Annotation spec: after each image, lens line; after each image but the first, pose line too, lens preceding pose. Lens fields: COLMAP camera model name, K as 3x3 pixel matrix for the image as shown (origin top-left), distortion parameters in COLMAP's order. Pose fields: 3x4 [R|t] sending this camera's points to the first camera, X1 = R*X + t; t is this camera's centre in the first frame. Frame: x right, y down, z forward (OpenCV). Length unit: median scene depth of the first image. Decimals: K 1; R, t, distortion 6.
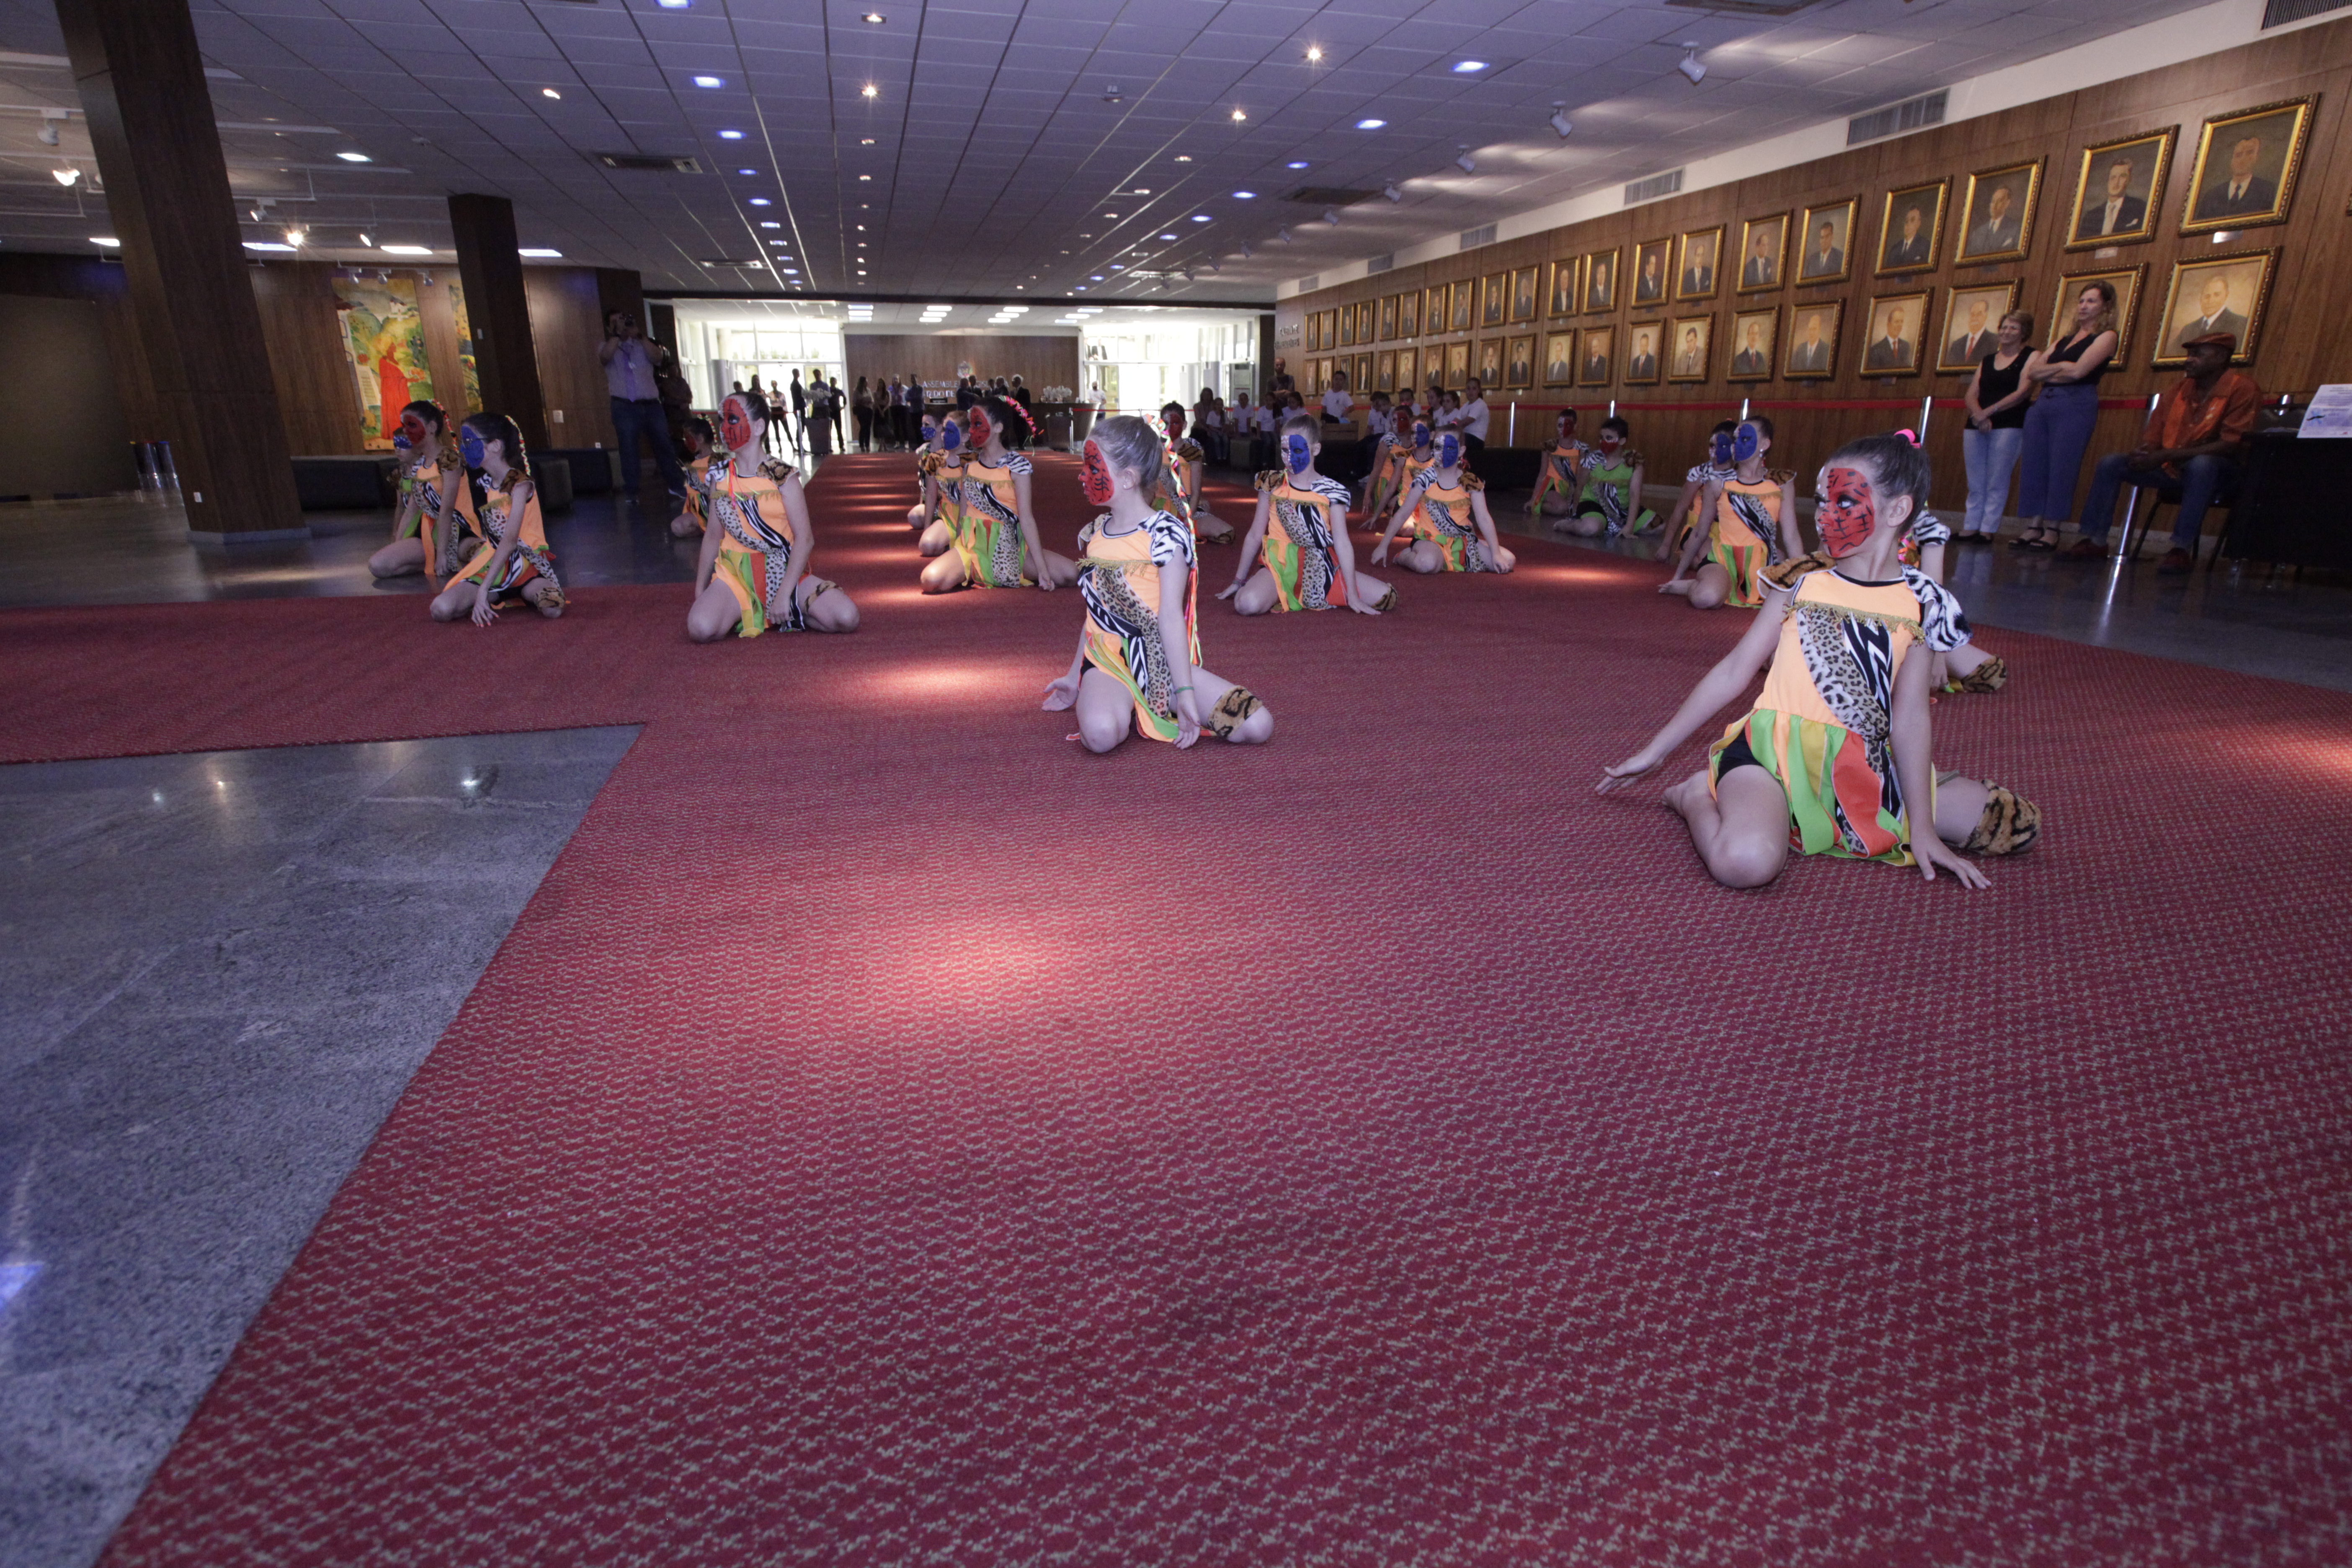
lens RADIAL K [[1181.8, 0, 1185.6], [0, 1181.8, 786.6], [0, 0, 1]] dist [-0.038785, 0.019284]
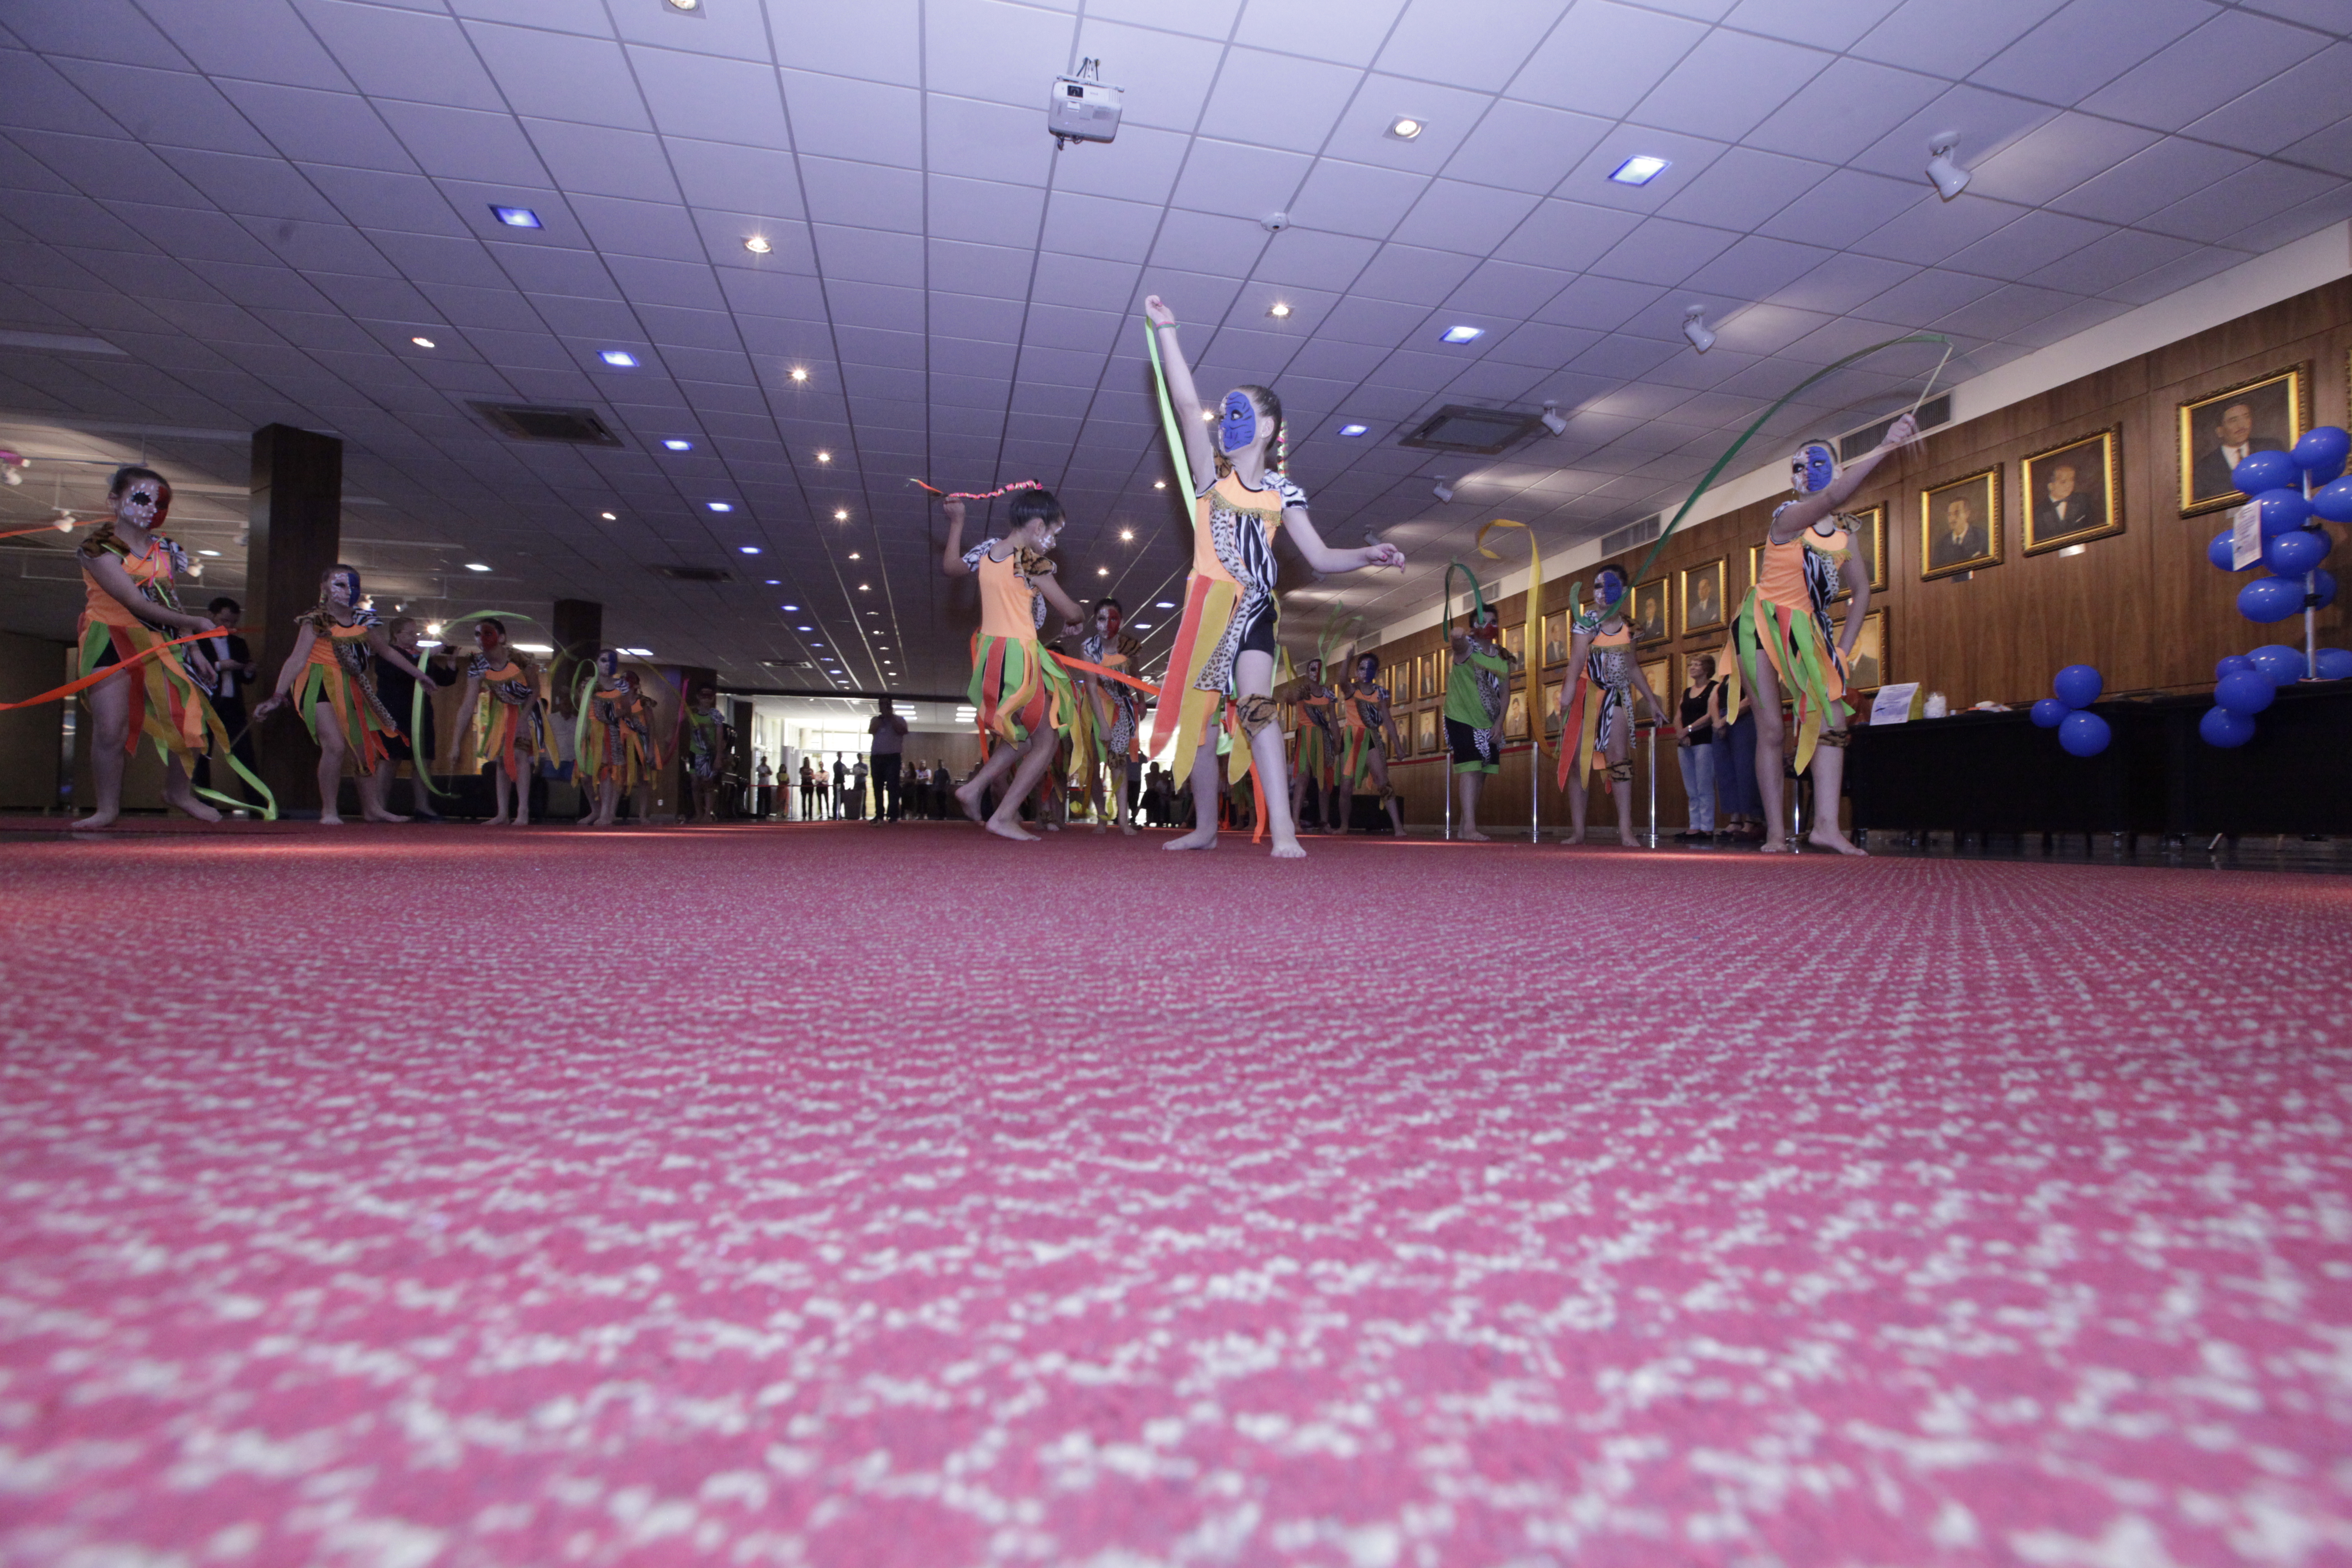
lens RADIAL K [[1067.4, 0, 1190.8], [0, 1067.4, 790.0], [0, 0, 1]] dist [-0.040707, 0.012176]
pose [[0.999183, 0.013163, -0.038218, 0.161453], [-0.025089, 0.943274, -0.331065, 0.081393], [0.031692, 0.331753, 0.942834, -0.022316]]
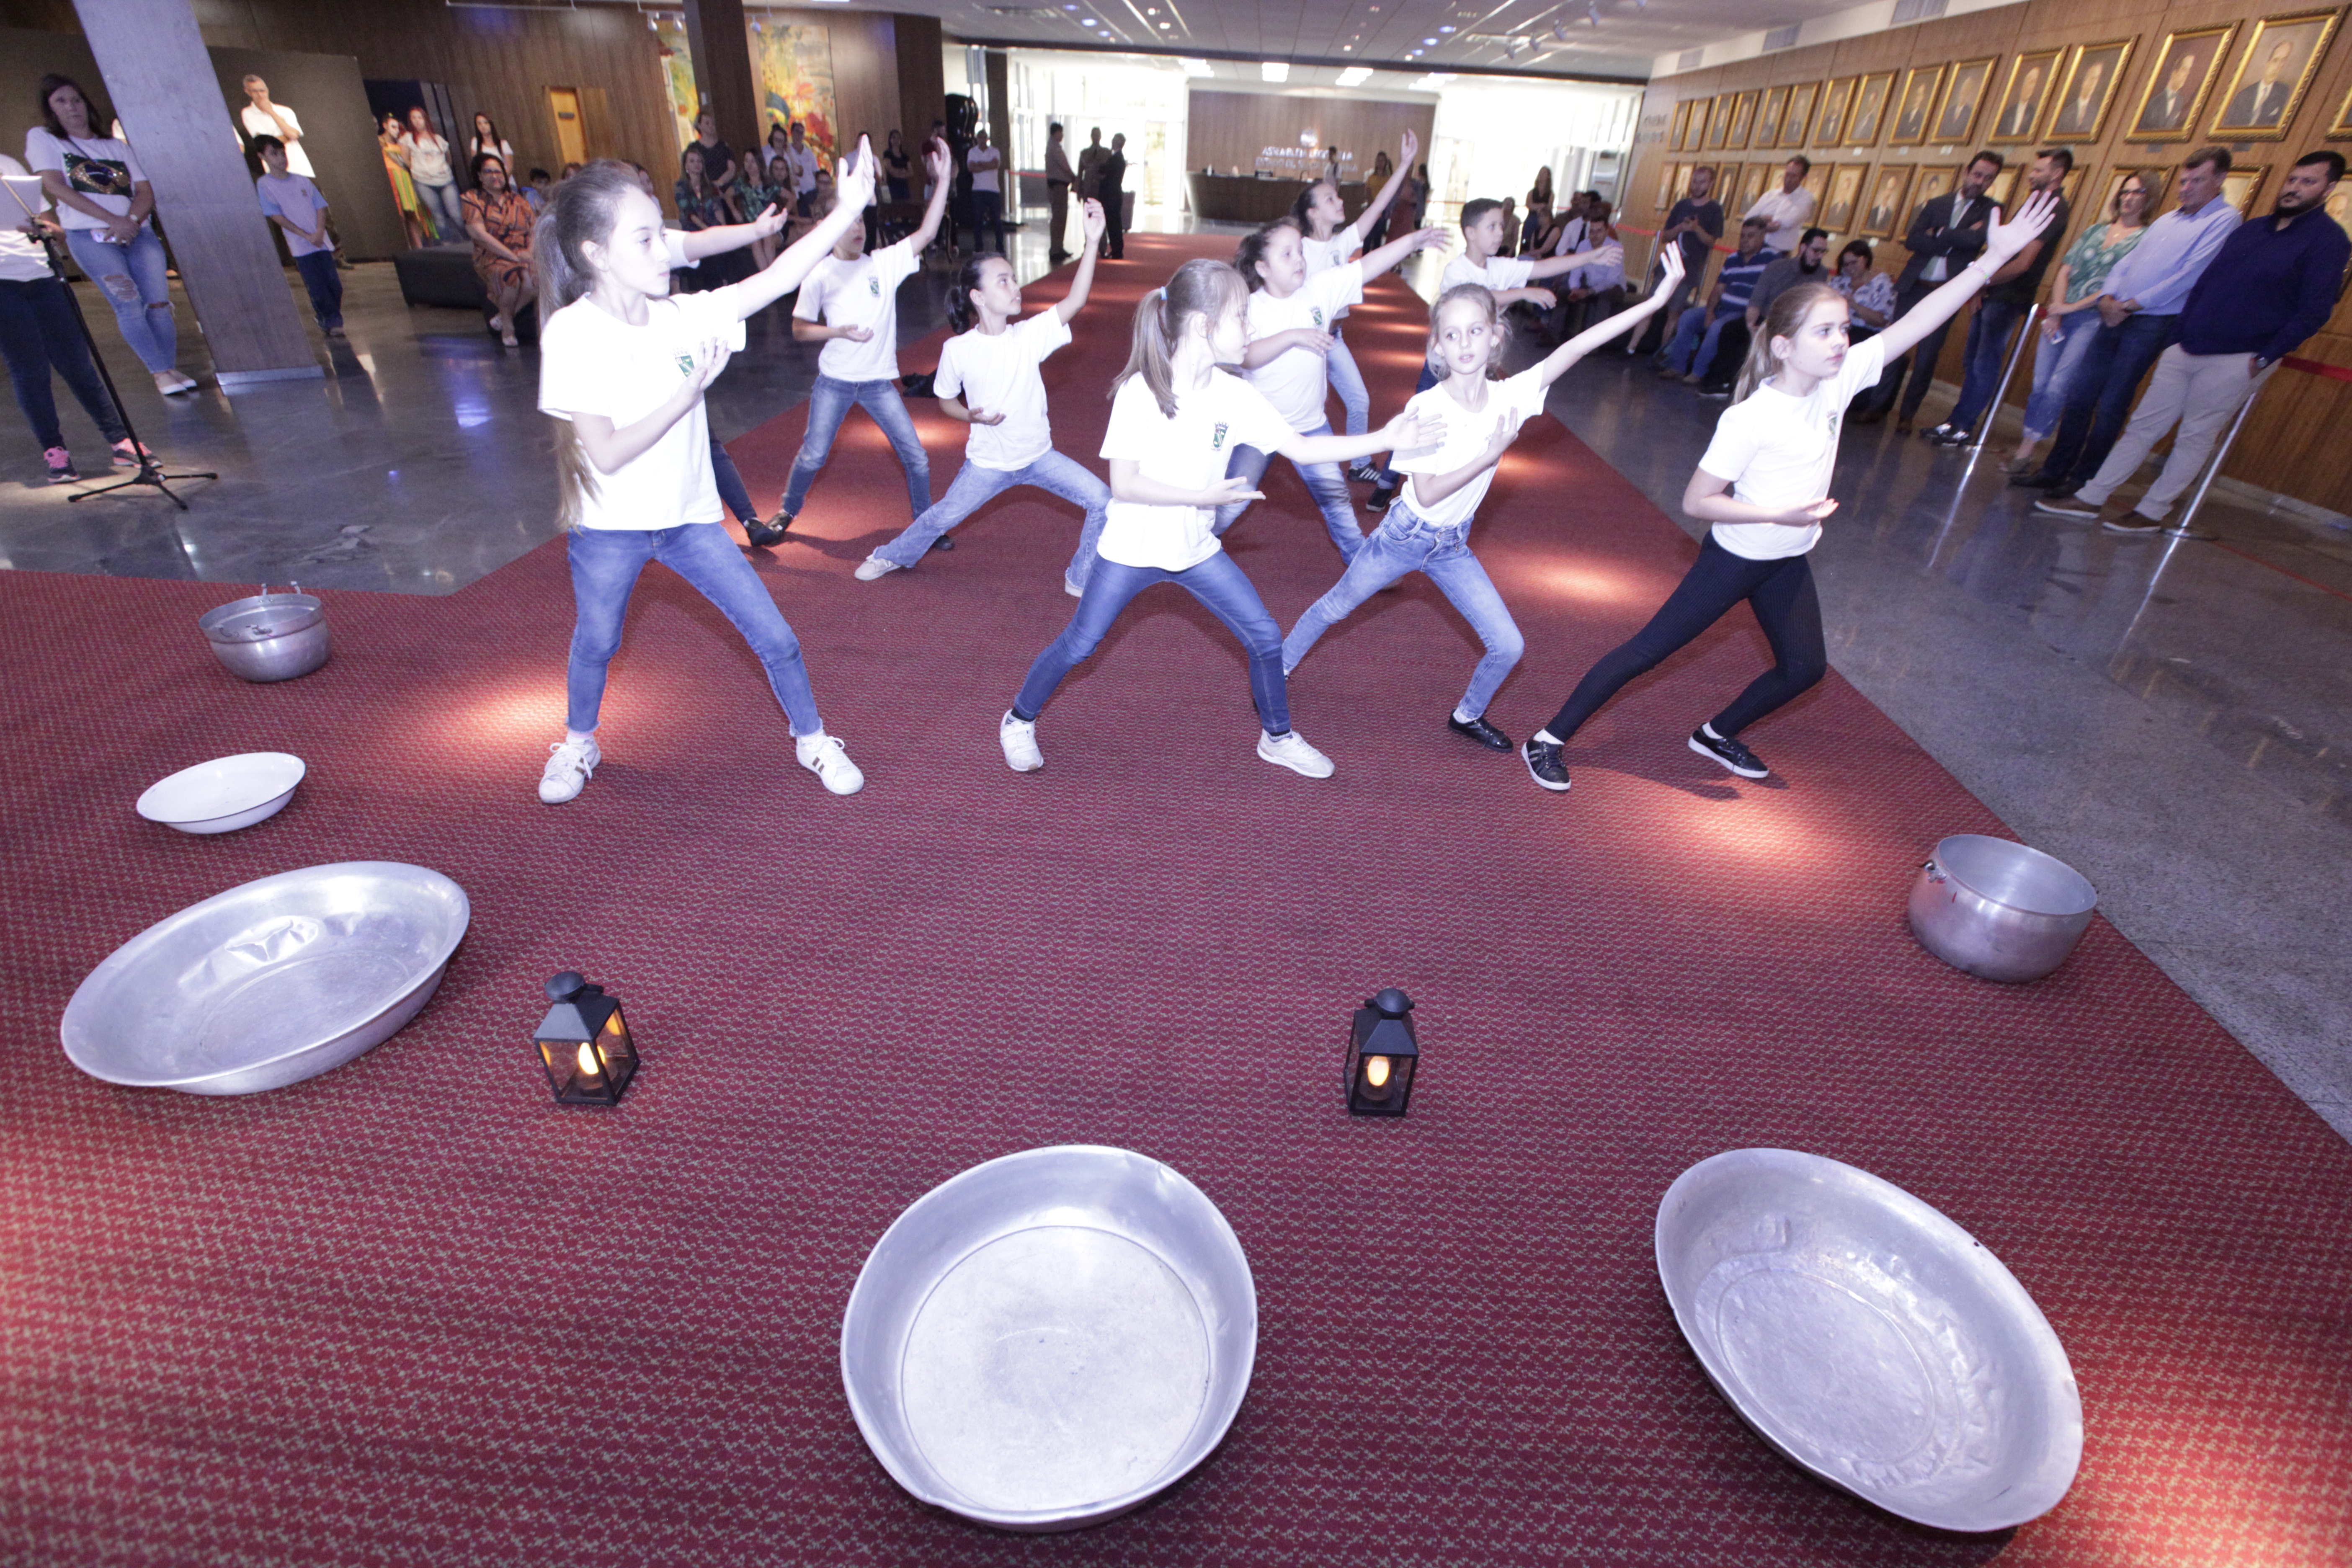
lens RADIAL K [[1067.4, 0, 1184.7], [0, 1067.4, 763.5], [0, 0, 1]] dist [-0.040707, 0.012176]
pose [[0.941009, 0.209868, -0.265439, 0.140602], [-0.149755, 0.961722, 0.229487, -0.159417], [0.303440, -0.176199, 0.936418, 0.296039]]
